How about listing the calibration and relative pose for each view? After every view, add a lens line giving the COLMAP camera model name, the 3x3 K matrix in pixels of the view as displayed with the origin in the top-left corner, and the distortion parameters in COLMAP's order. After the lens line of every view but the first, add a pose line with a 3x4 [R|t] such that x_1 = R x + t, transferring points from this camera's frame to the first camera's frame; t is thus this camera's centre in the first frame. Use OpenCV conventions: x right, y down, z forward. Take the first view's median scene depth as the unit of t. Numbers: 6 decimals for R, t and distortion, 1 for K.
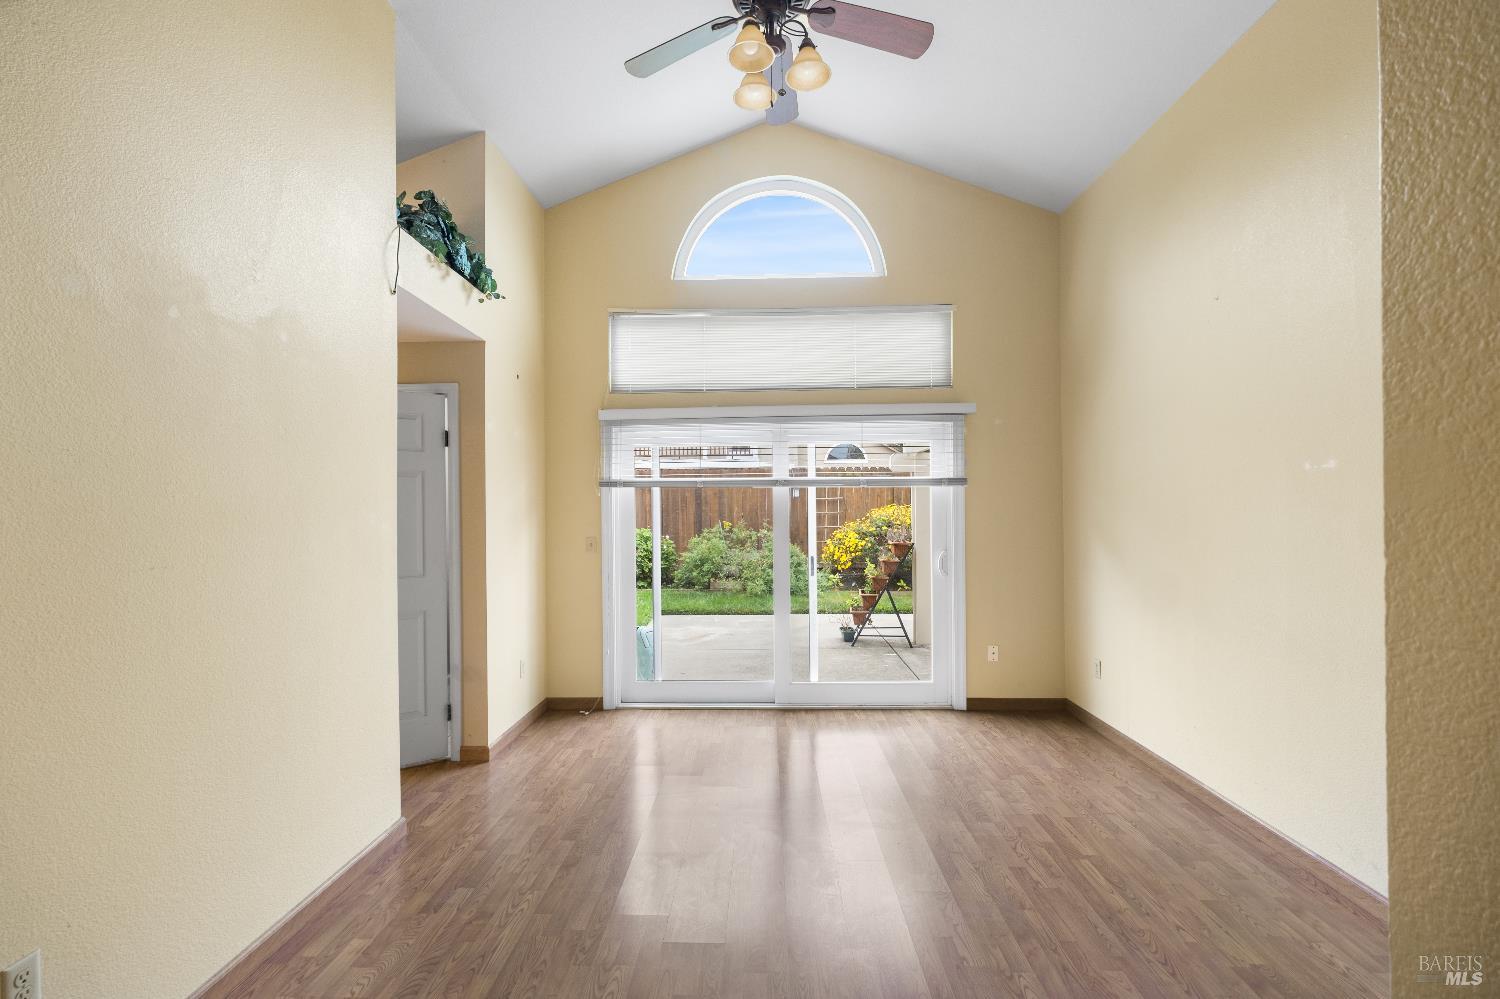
lens RADIAL K [[664.1, 0, 750.0], [0, 664.1, 504.4], [0, 0, 1]] dist [-0.008434, 0.001881]
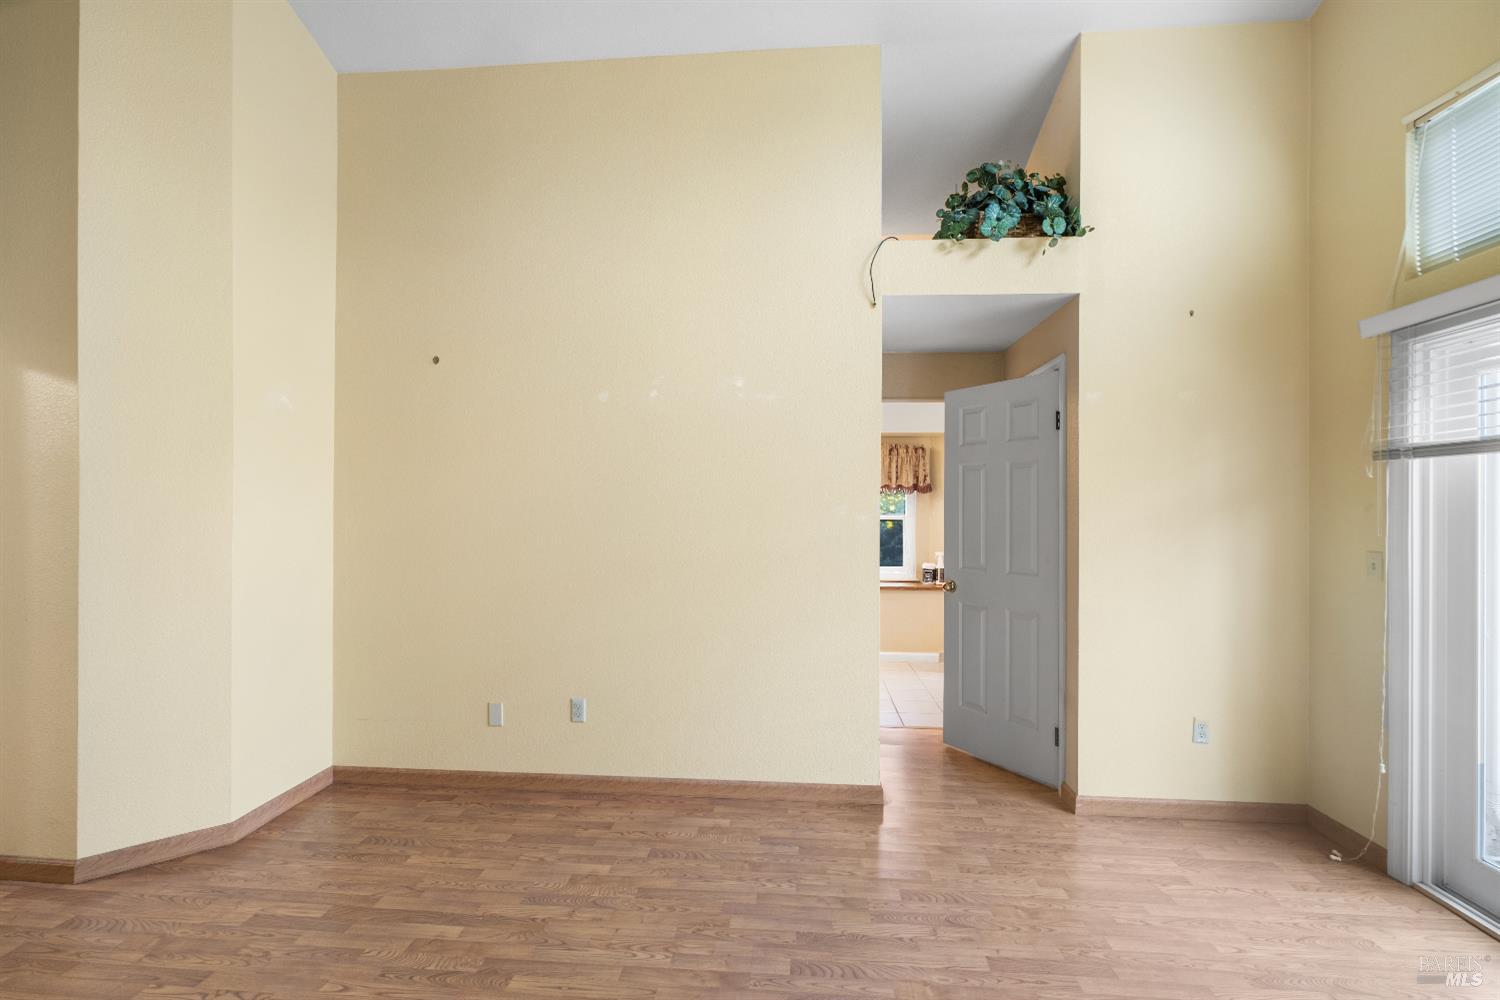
lens RADIAL K [[664.1, 0, 753.6], [0, 664.1, 506.4], [0, 0, 1]] dist [-0.008434, 0.001881]
pose [[-0.065562, 0.001273, -0.997848, 0.431415], [0.008559, 0.999963, 0.000714, 0.008595], [0.997812, -0.008494, -0.065571, 0.653450]]
